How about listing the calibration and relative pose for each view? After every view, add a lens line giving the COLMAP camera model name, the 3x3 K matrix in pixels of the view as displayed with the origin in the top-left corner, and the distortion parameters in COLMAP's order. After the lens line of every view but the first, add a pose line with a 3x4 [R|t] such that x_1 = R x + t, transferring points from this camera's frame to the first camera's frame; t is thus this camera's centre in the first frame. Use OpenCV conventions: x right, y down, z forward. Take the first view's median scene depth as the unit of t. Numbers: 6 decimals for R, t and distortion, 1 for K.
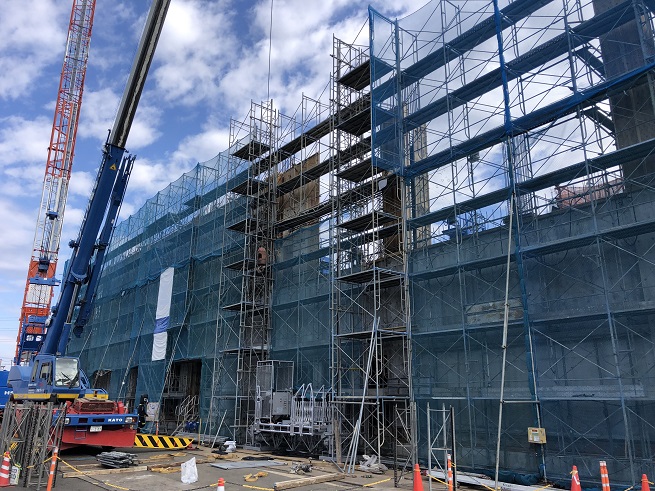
lens RADIAL K [[540.8, 0, 327.5], [0, 540.8, 245.5], [0, 0, 1]] dist [0.026837, -0.003389]
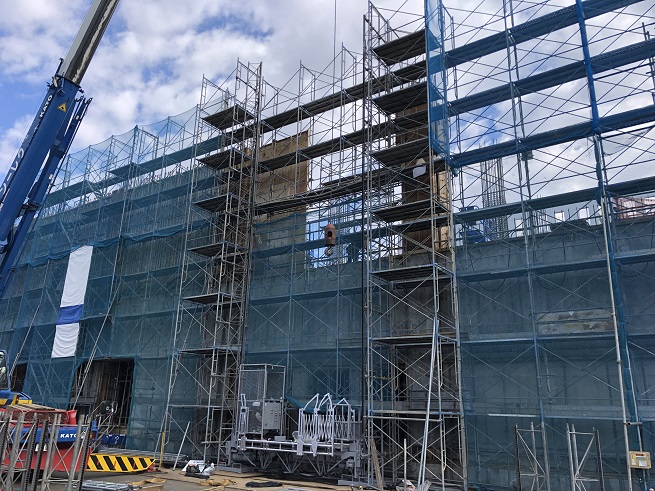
lens RADIAL K [[540.8, 0, 327.5], [0, 540.8, 245.5], [0, 0, 1]] dist [0.026837, -0.003389]
pose [[0.958694, 0.099240, 0.266566, -0.252394], [-0.095959, 0.995063, -0.025340, 0.042018], [-0.267764, -0.001287, 0.963484, 0.167935]]
